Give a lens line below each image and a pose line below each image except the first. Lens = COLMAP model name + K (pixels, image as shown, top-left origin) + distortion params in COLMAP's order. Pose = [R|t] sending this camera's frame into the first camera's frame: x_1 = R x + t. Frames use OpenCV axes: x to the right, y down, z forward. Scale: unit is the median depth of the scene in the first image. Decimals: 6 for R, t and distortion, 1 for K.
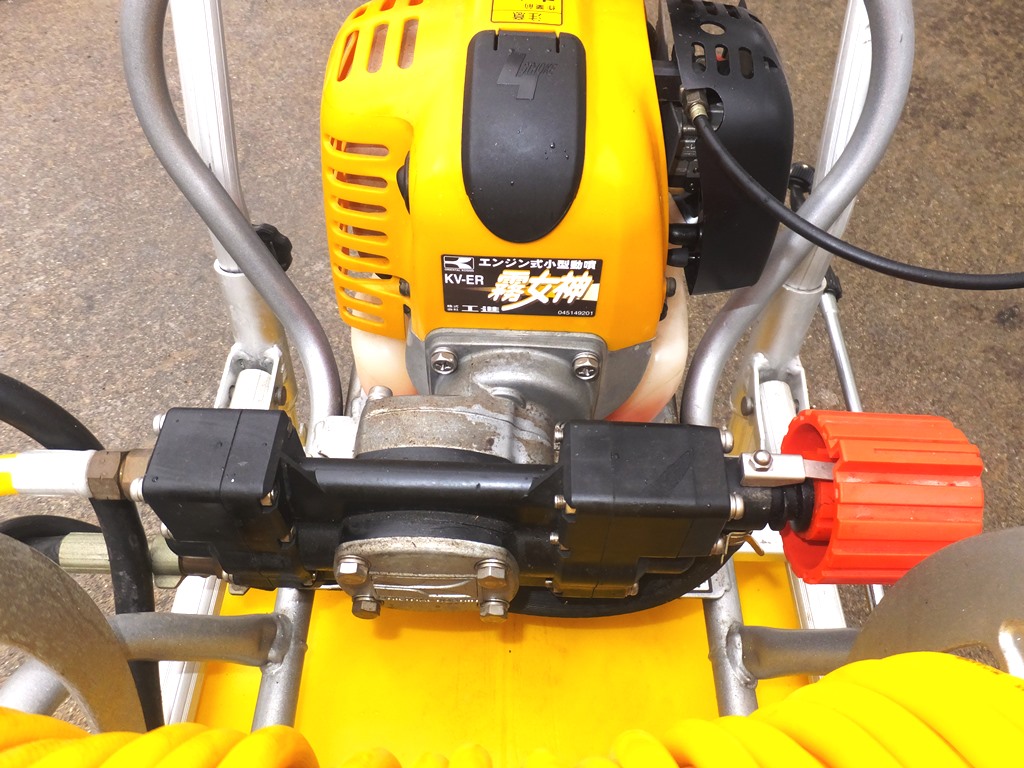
lens RADIAL K [[780.0, 0, 512.0], [0, 780.0, 384.0], [0, 0, 1]] dist [-0.001634, -0.010299]
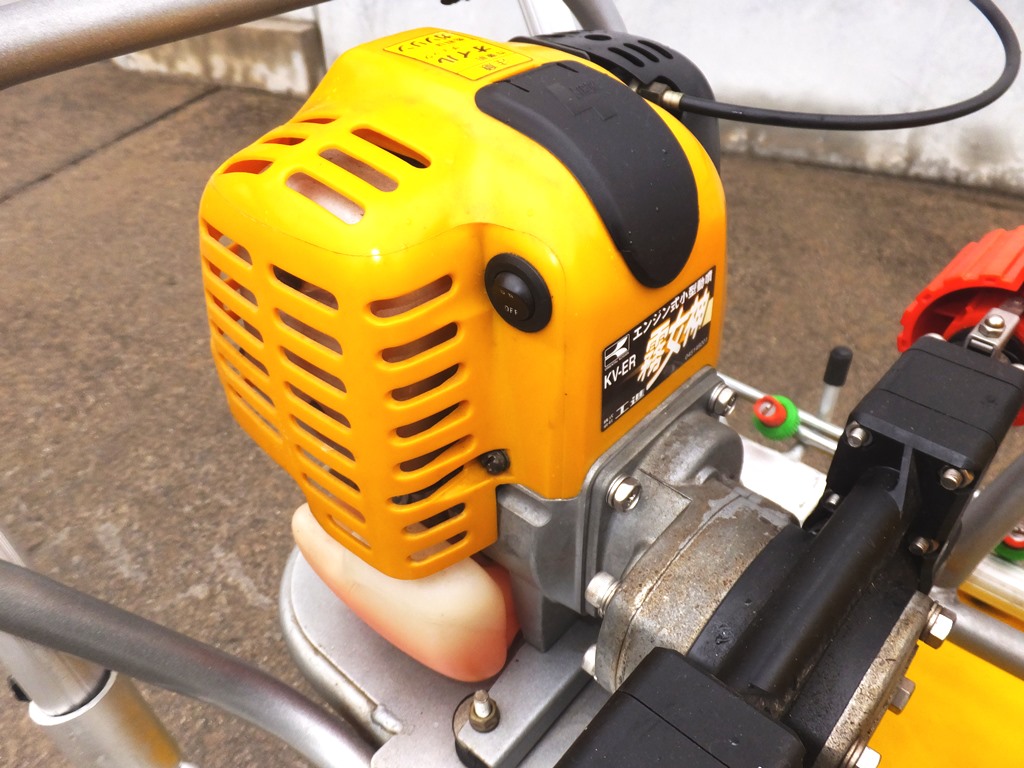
lens RADIAL K [[780.0, 0, 512.0], [0, 780.0, 384.0], [0, 0, 1]] dist [-0.001634, -0.010299]
pose [[0.650330, -0.504494, 0.567940, -0.563212], [0.631271, 0.774789, -0.034613, -0.163251], [-0.422572, 0.381035, 0.822341, 0.421292]]
